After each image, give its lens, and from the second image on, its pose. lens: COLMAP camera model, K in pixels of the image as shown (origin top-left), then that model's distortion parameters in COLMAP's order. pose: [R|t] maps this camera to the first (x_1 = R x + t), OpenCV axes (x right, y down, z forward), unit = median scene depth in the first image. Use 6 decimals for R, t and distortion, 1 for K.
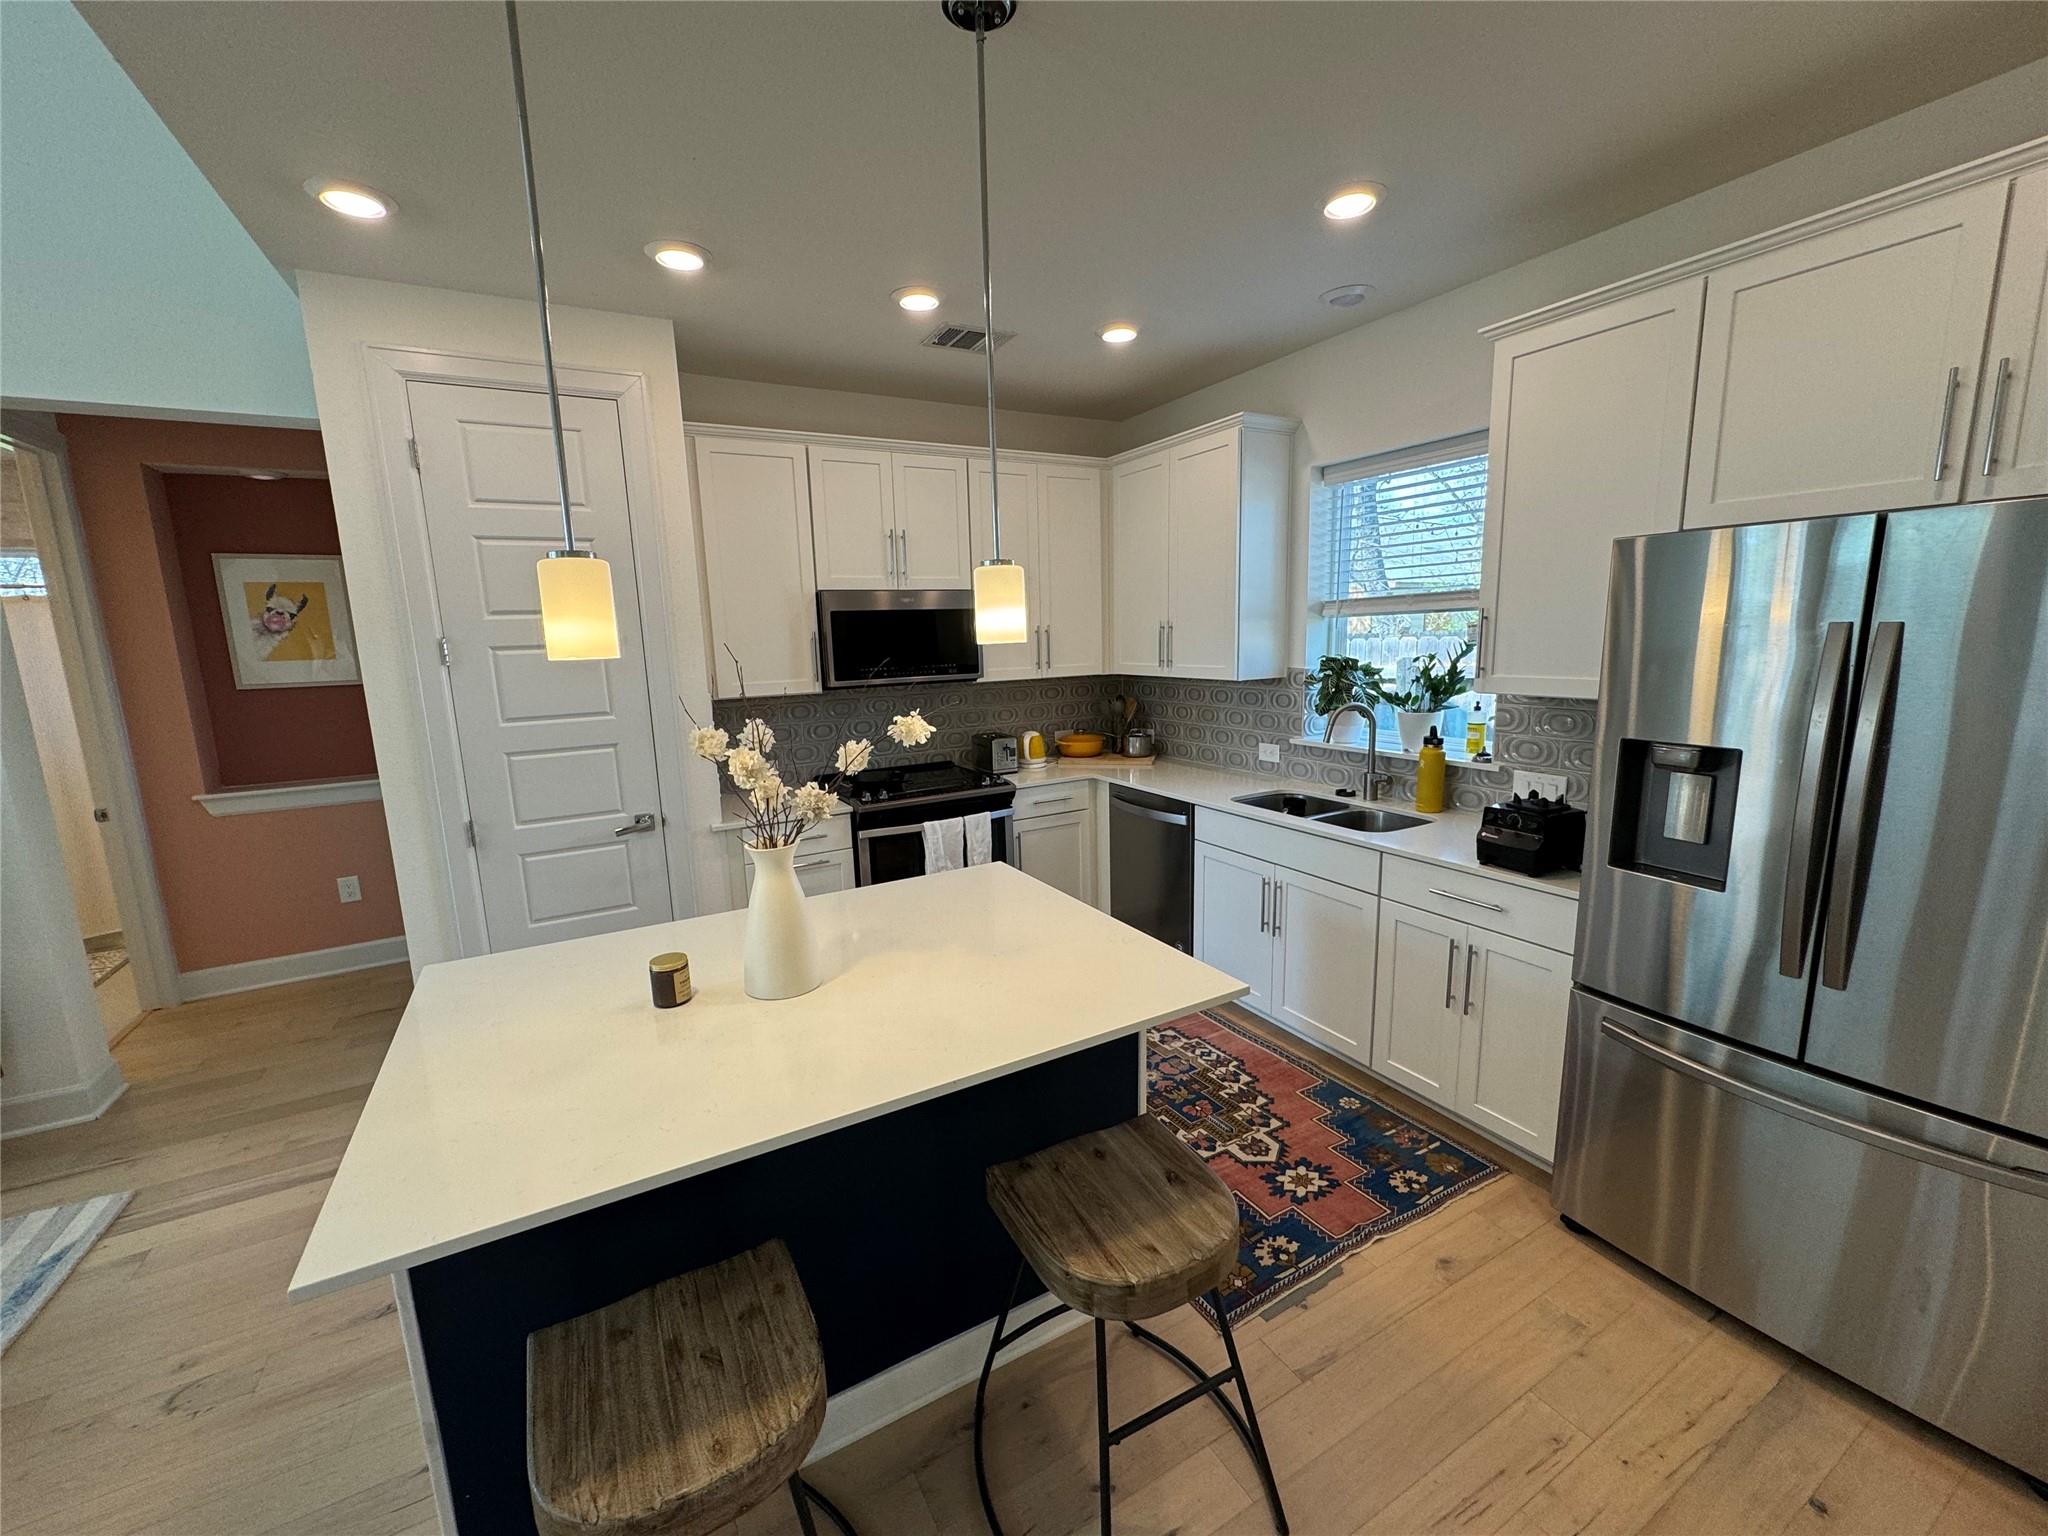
lens RADIAL K [[815.2, 0, 1020.9], [0, 815.2, 770.3], [0, 0, 1]] dist [-0.001007, -0.000053]
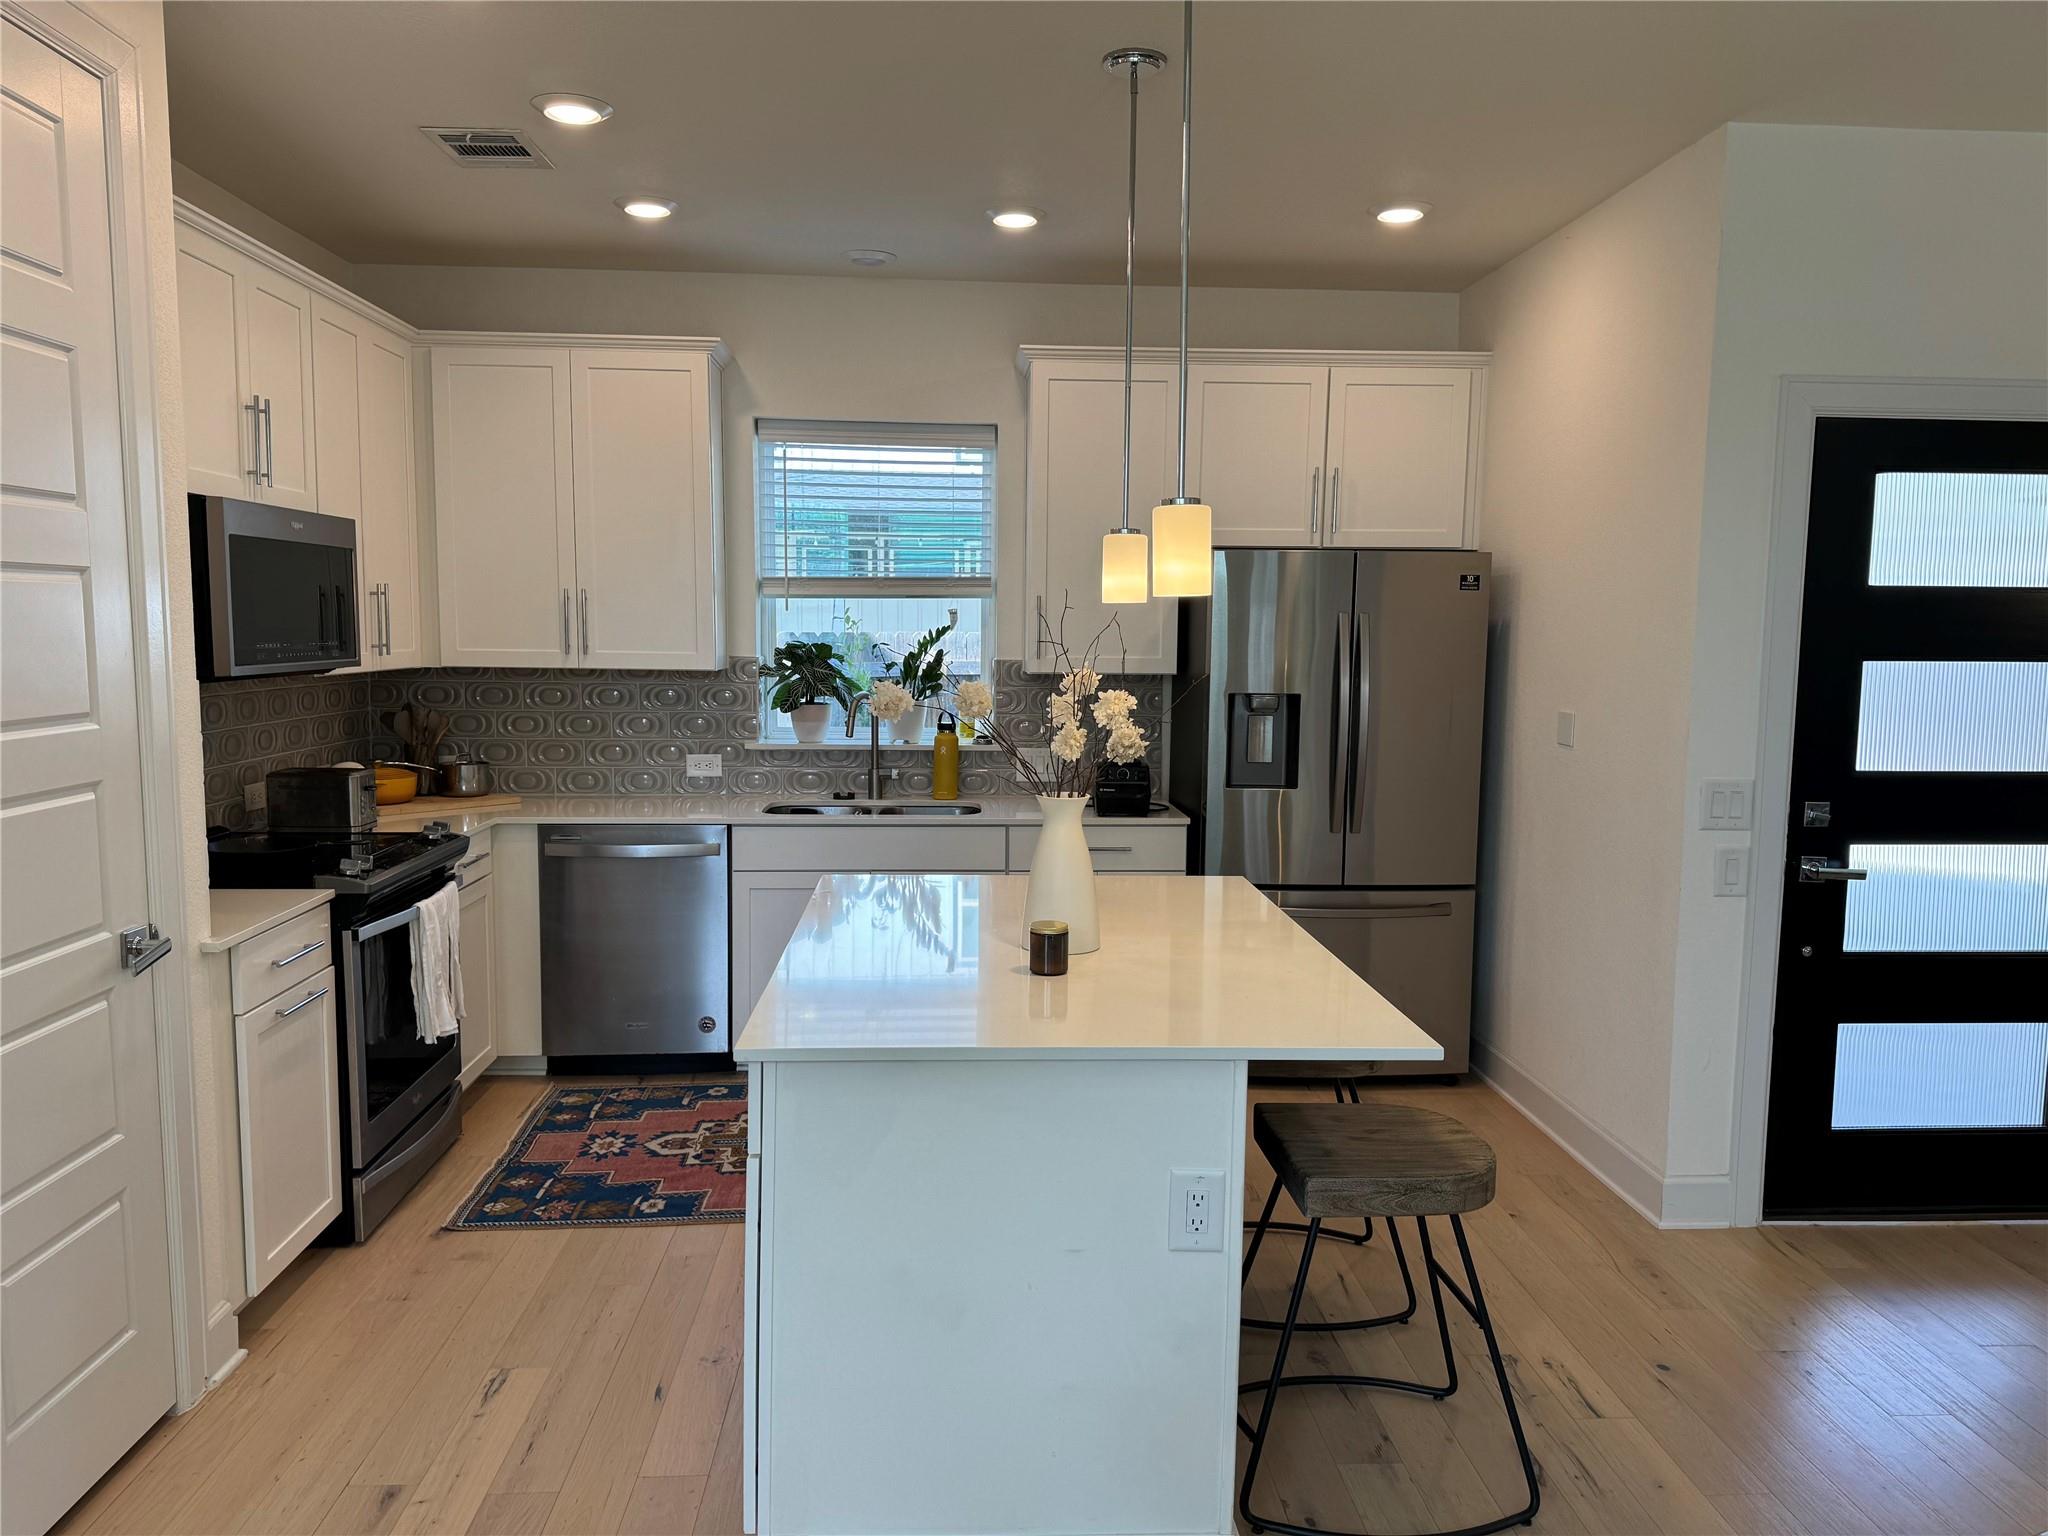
lens RADIAL K [[1436.1, 0, 1024.7], [0, 1436.1, 772.8], [0, 0, 1]] dist [0.101486, -0.134668]
pose [[0.435128, -0.057867, 0.898507, -0.984114], [0.130721, 0.991419, 0.000546, 0.030373], [-0.890829, 0.117217, 0.438959, 0.152258]]
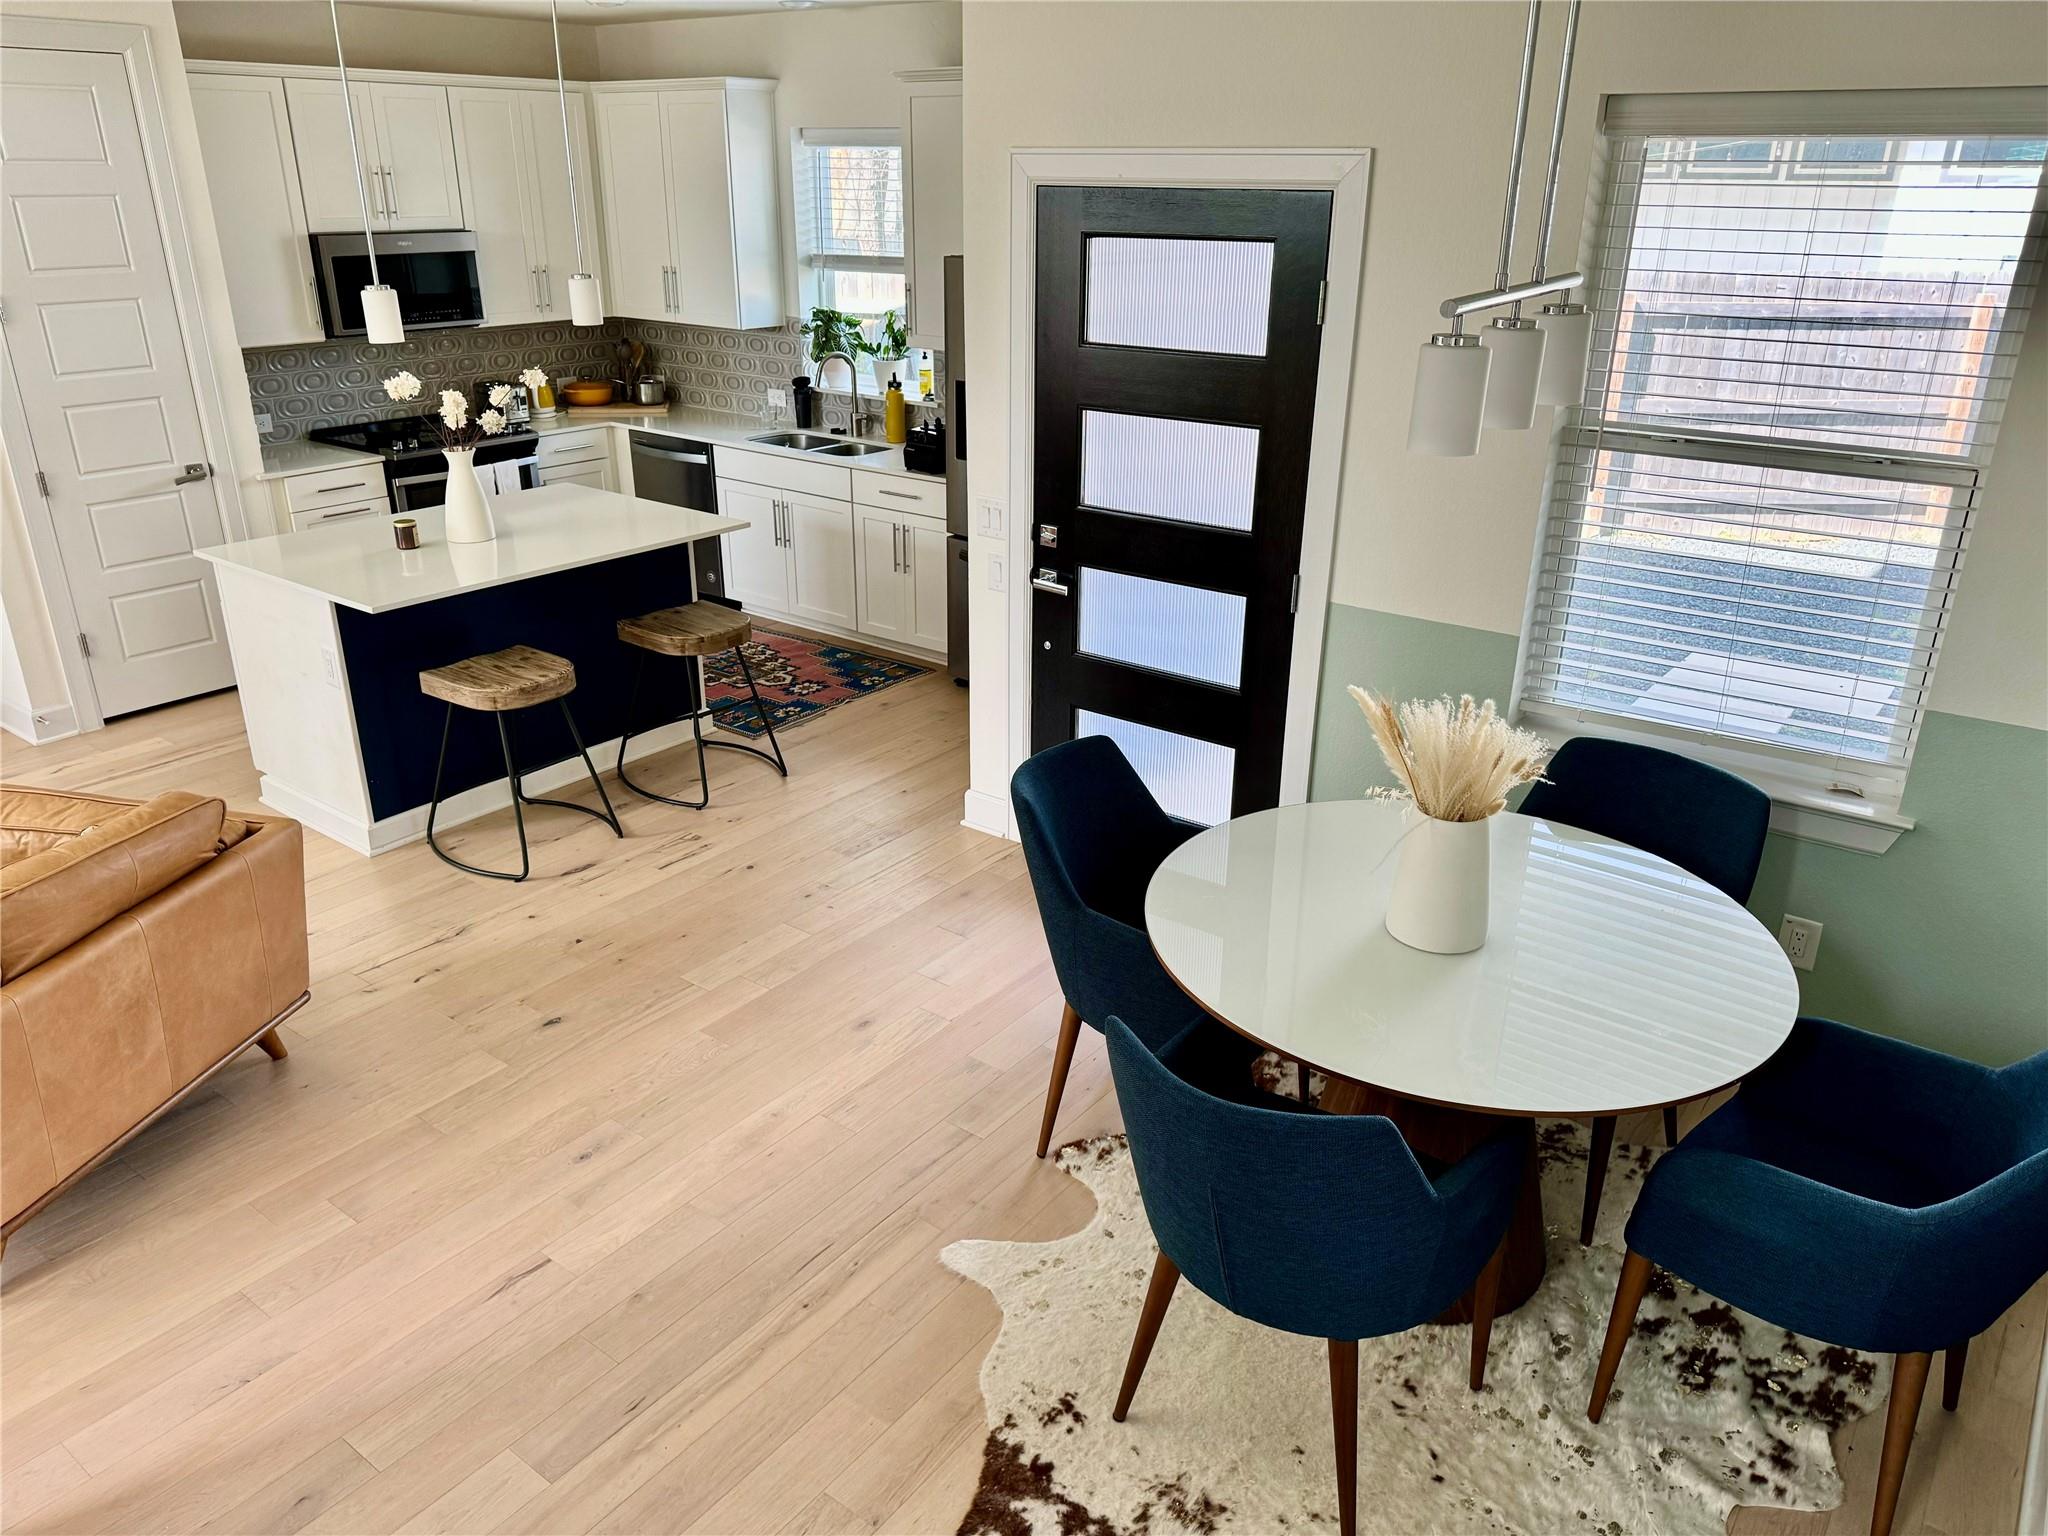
lens RADIAL K [[1433.1, 0, 1030.4], [0, 1433.1, 787.2], [0, 0, 1]] dist [0.098358, -0.138228]
pose [[0.912383, -0.124400, 0.389976, -0.256043], [0.033731, 0.972311, 0.231245, 0.059724], [-0.407944, -0.197830, 0.891316, -1.198703]]
